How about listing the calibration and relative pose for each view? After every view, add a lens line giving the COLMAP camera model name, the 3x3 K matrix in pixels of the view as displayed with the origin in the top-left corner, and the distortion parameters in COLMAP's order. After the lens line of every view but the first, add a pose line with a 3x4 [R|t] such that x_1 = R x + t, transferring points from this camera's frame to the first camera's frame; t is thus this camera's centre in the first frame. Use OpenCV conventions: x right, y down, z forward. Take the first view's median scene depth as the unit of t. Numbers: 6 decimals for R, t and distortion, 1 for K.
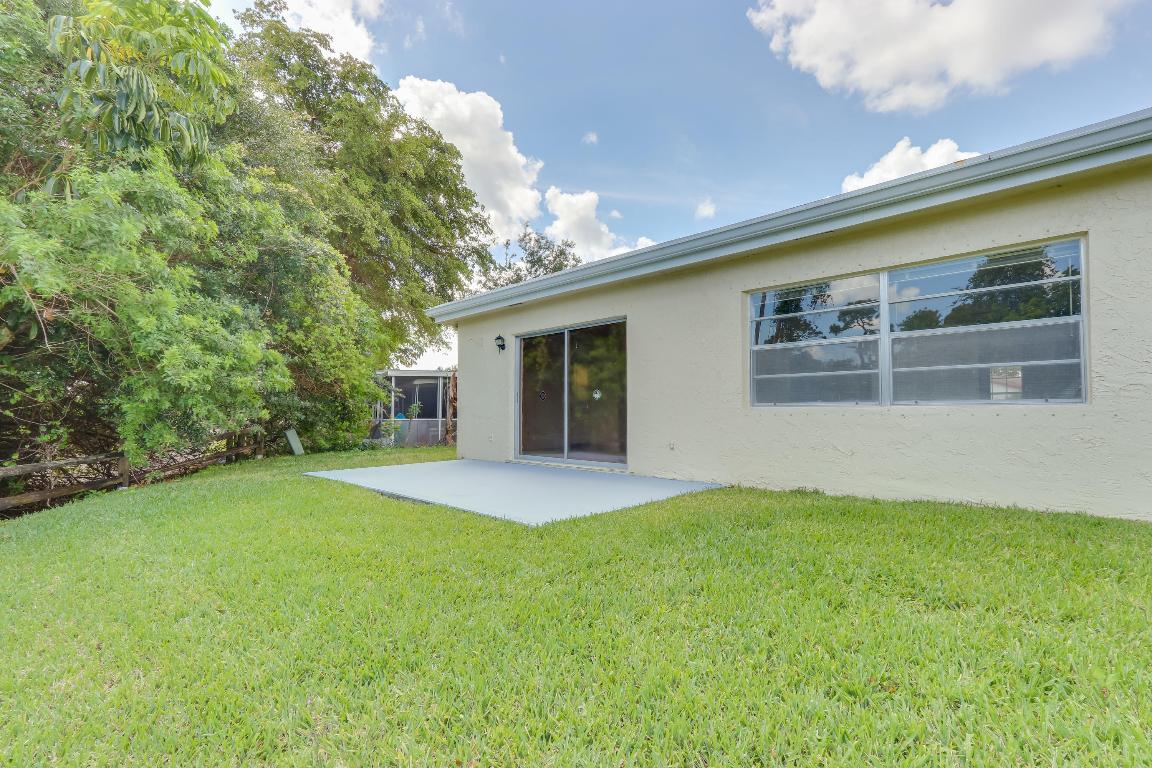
lens RADIAL K [[524.6, 0, 573.9], [0, 524.6, 383.9], [0, 0, 1]] dist [-0.004336, 0.005189]
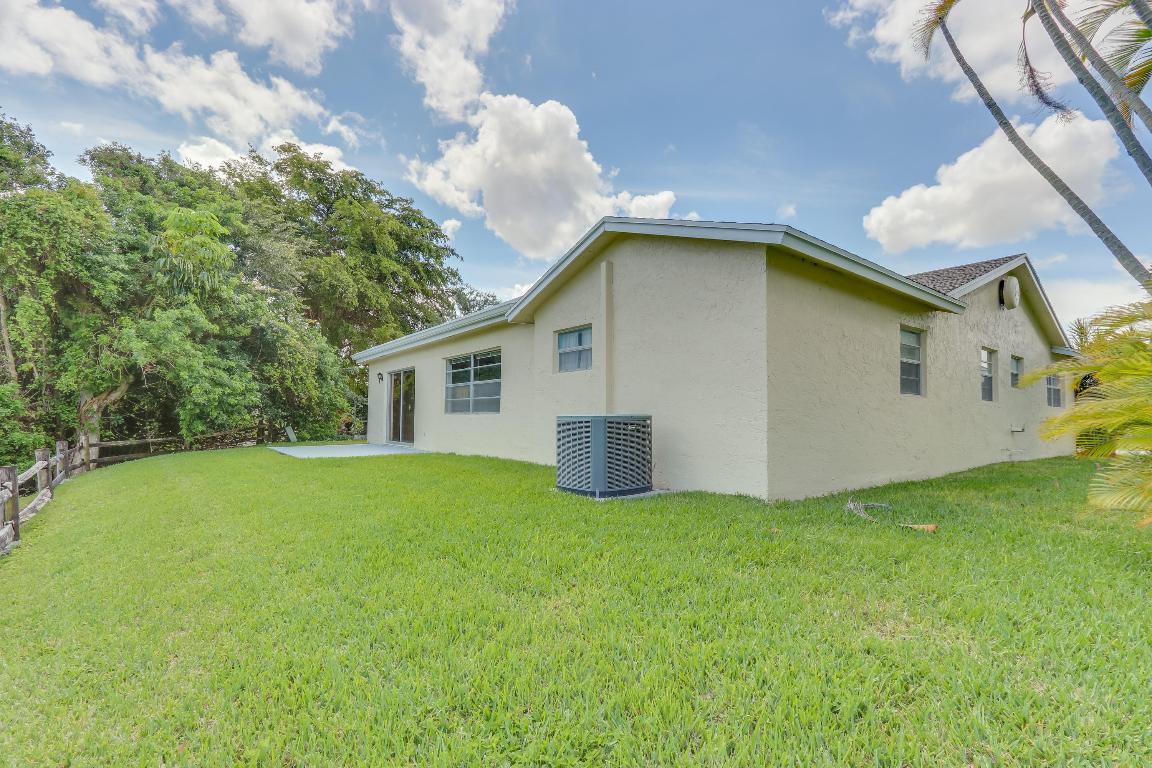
lens RADIAL K [[524.6, 0, 576.6], [0, 524.6, 385.9], [0, 0, 1]] dist [-0.004336, 0.005189]
pose [[0.990436, -0.000834, -0.137970, 0.966881], [-0.000188, 0.999973, -0.007399, -0.045354], [0.137973, 0.007354, 0.990409, -0.826313]]
